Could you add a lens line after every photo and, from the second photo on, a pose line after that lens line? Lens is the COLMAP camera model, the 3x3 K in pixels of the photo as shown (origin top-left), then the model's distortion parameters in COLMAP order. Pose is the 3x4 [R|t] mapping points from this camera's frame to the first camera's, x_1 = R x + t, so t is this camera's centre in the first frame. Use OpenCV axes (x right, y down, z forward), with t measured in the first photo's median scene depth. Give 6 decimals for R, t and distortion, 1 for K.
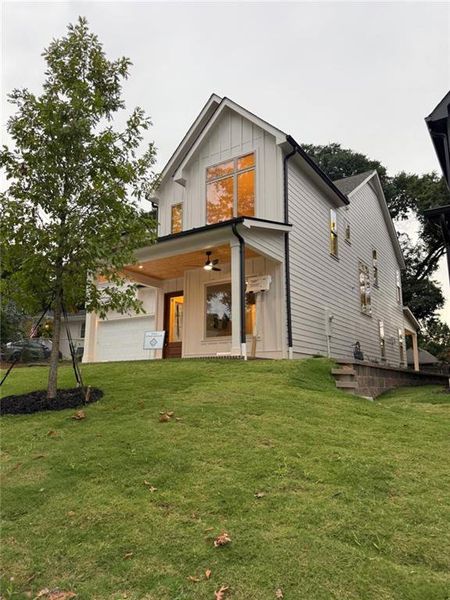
lens RADIAL K [[427.7, 0, 225.0], [0, 427.7, 300.0], [0, 0, 1]] dist [0.007364, 0.000705]
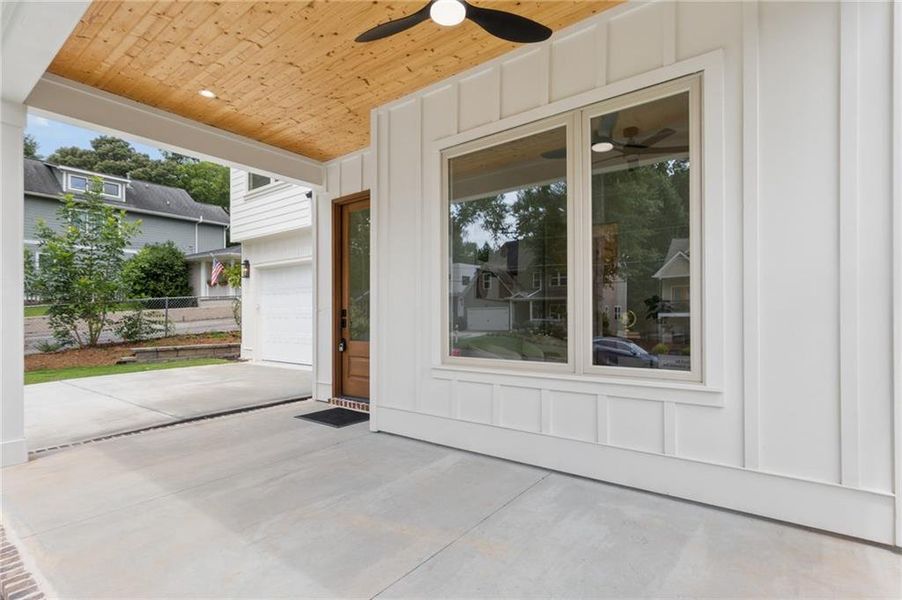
lens RADIAL K [[425.4, 0, 443.1], [0, 425.4, 297.5], [0, 0, 1]] dist [0.001240, 0.000335]
pose [[0.995401, -0.016119, -0.094426, -0.021021], [0.031120, 0.986687, 0.159623, 0.011321], [0.090596, -0.161827, 0.982652, 0.659502]]
